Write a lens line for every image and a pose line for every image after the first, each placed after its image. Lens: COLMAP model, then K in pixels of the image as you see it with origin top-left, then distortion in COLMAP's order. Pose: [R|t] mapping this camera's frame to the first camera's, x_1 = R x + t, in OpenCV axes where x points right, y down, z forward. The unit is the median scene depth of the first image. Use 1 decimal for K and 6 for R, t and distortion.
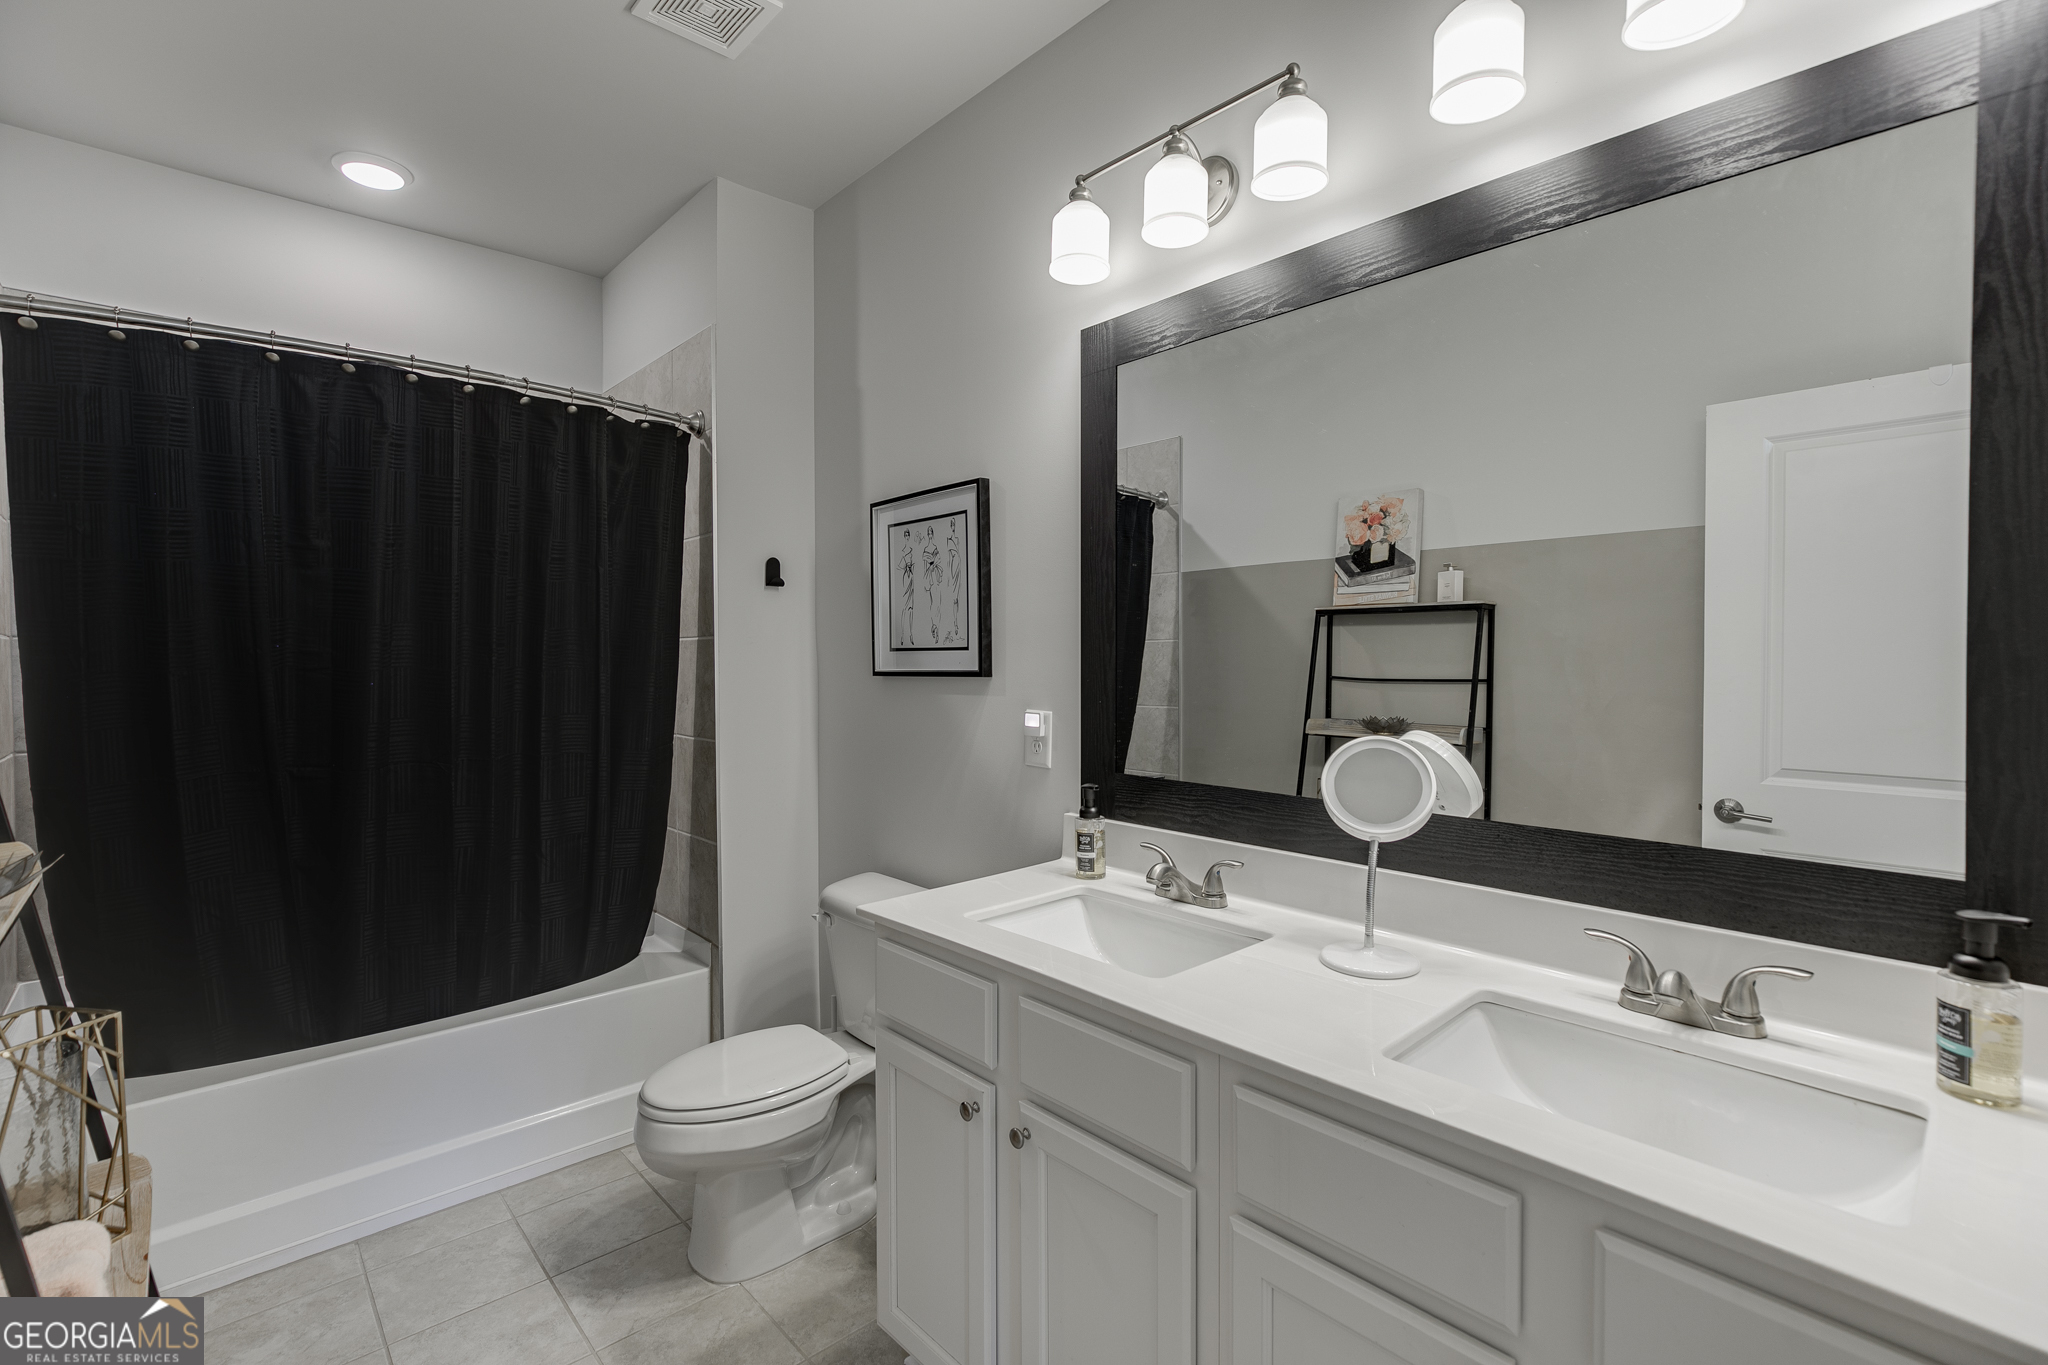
lens RADIAL K [[931.7, 0, 1023.1], [0, 931.7, 646.3], [0, 0, 1]] dist [-0.003364, -0.000312]
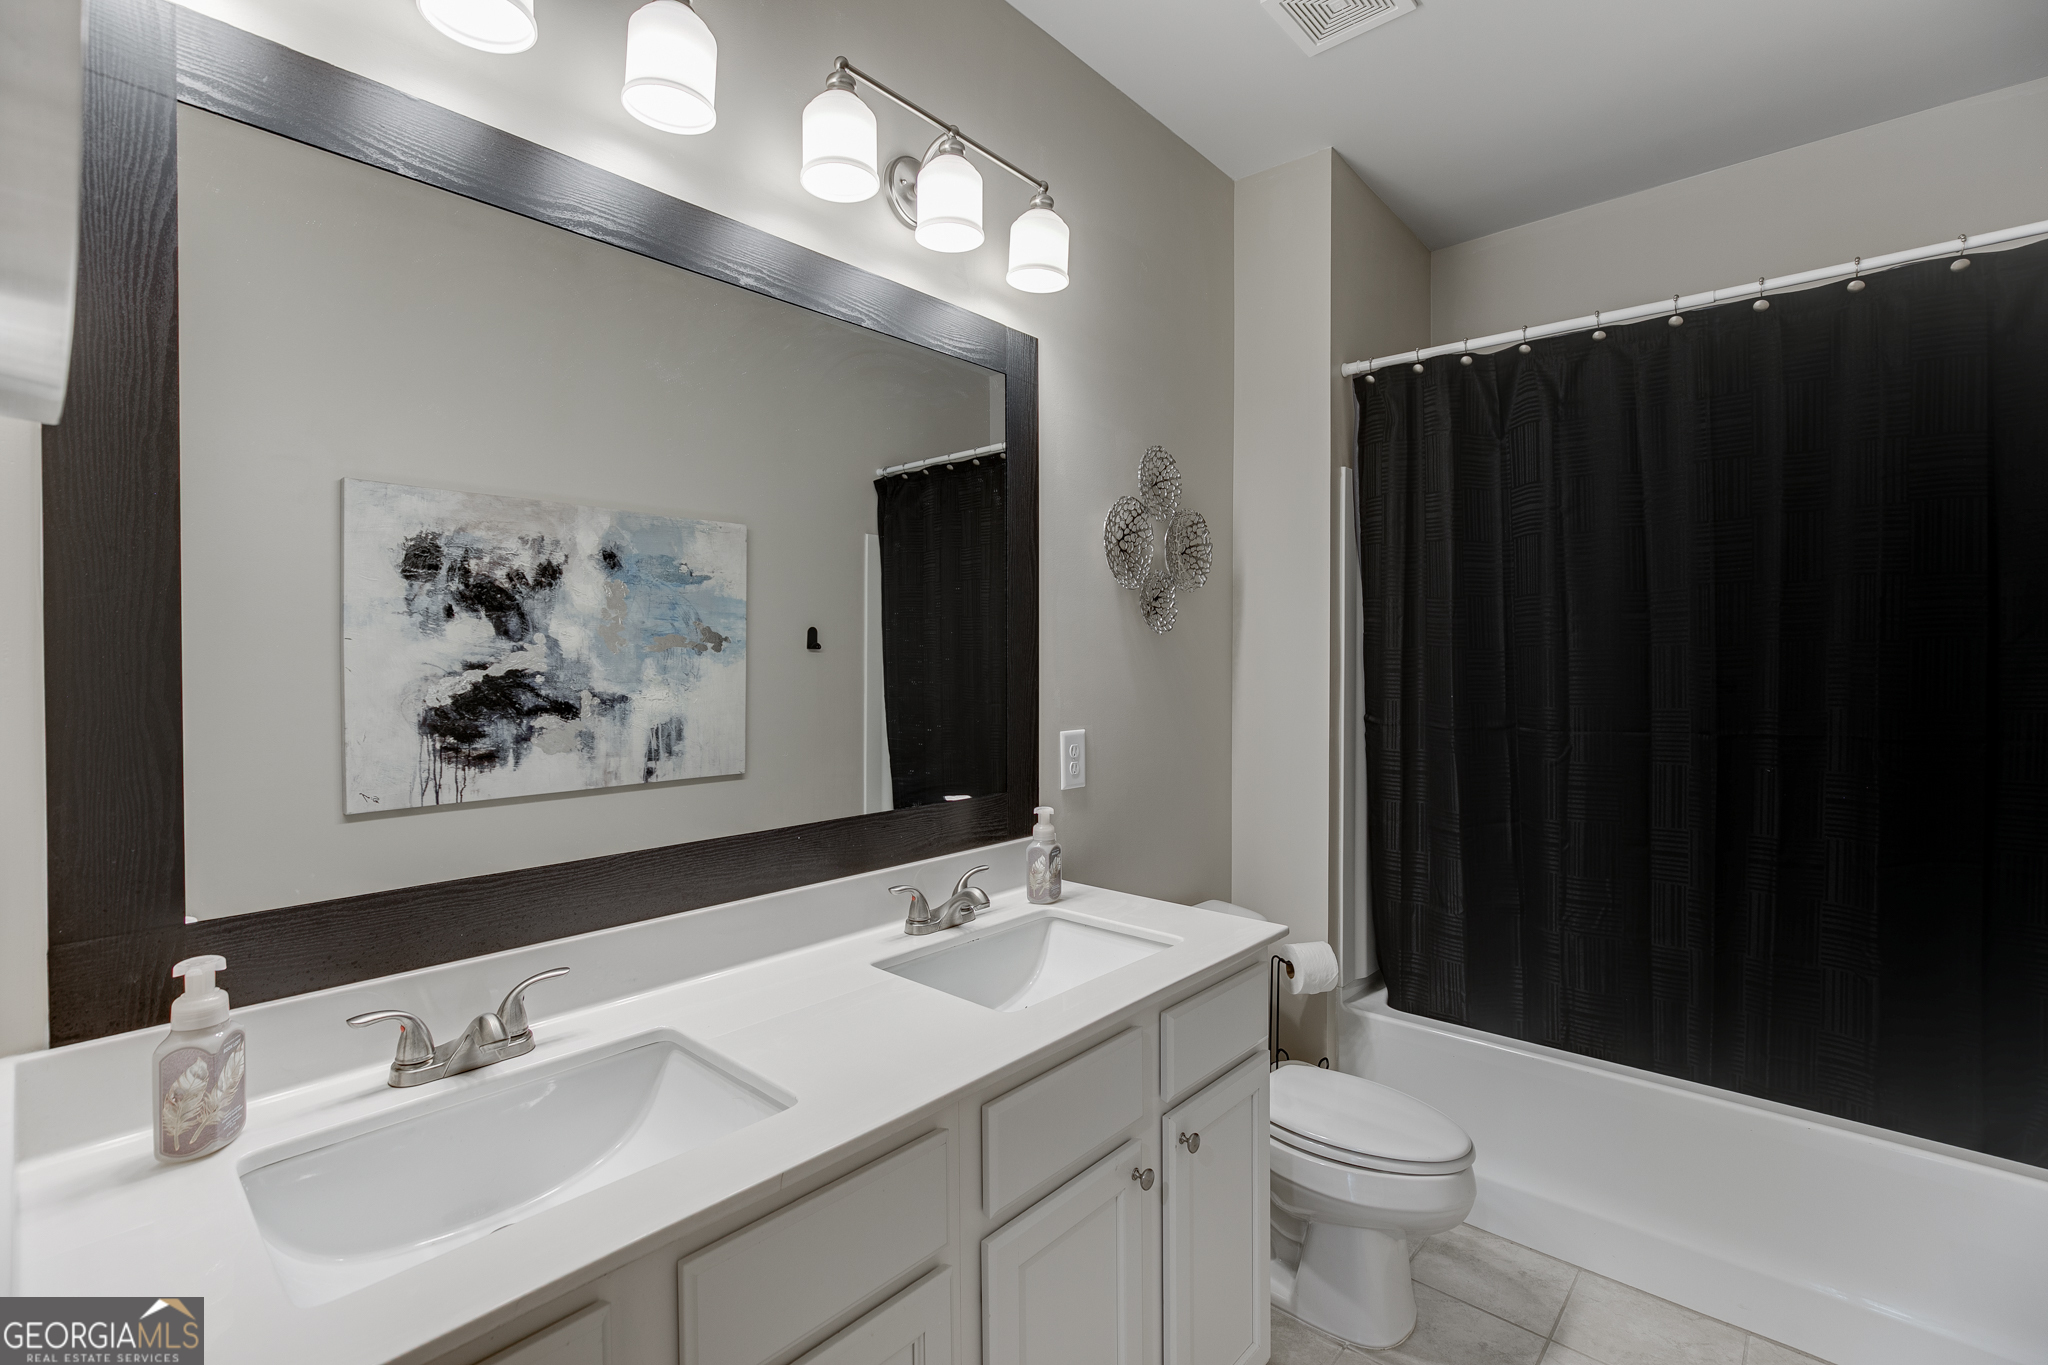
lens RADIAL K [[906.5, 0, 1024.0], [0, 906.5, 682.5], [0, 0, 1]] dist [-0.019134, -0.000044]
pose [[-0.094403, 0.006415, 0.995513, -0.413148], [0.029686, 0.999553, -0.003626, 0.023947], [-0.995091, 0.029211, -0.094551, 0.606367]]
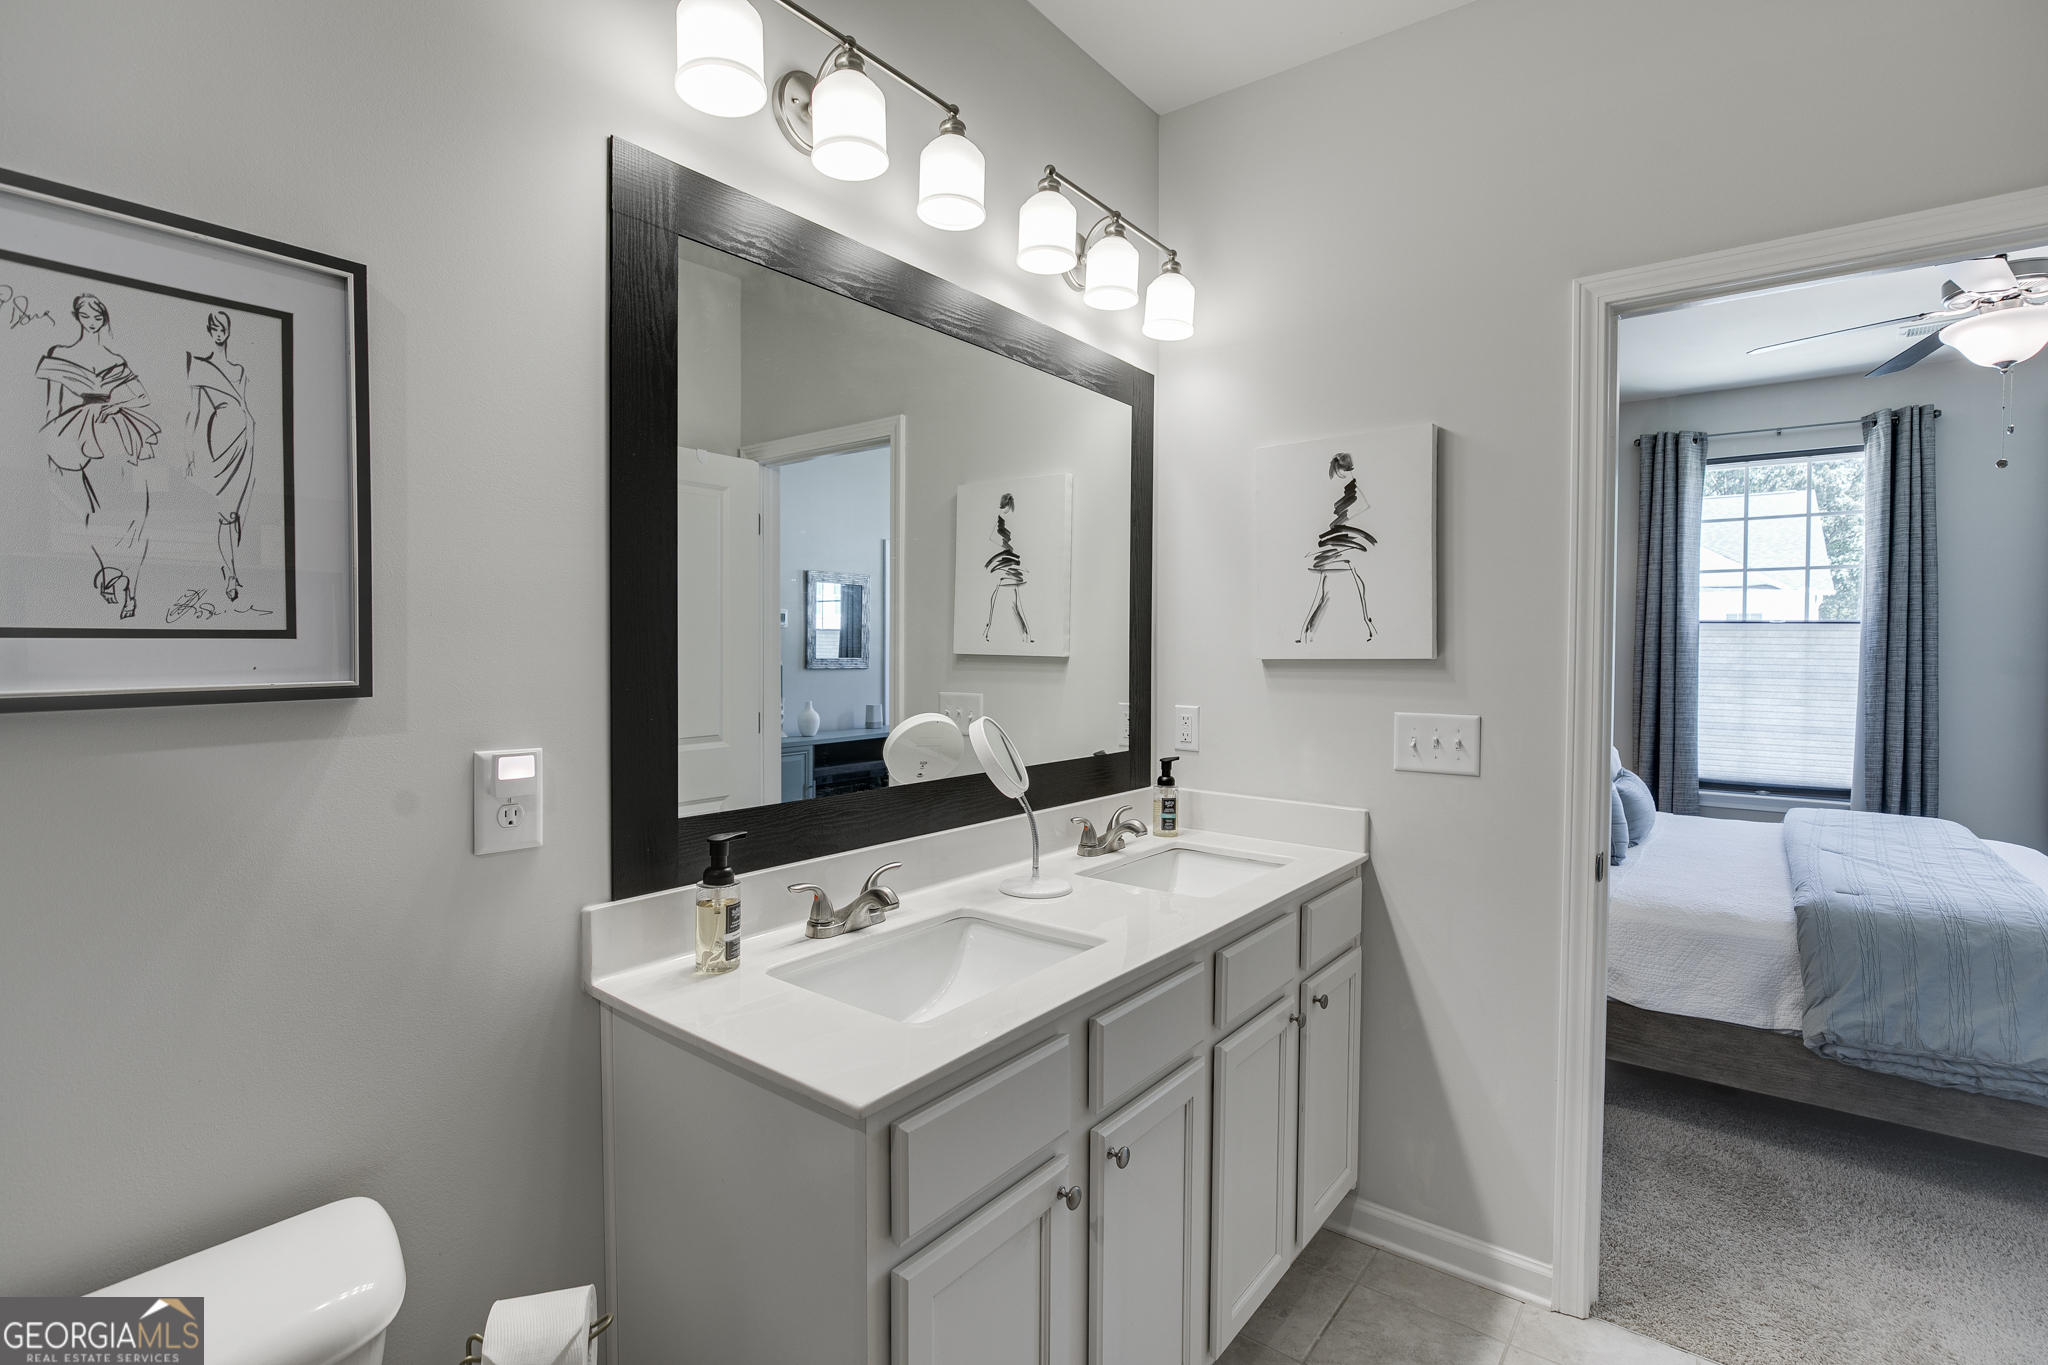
lens RADIAL K [[959.9, 0, 1027.9], [0, 959.9, 656.6], [0, 0, 1]] dist [0.000758, 0.000053]
pose [[-0.167966, 0.011805, 0.985722, -0.673163], [0.015835, 0.999832, -0.009276, 0.027298], [-0.985666, 0.014051, -0.168125, 0.895795]]
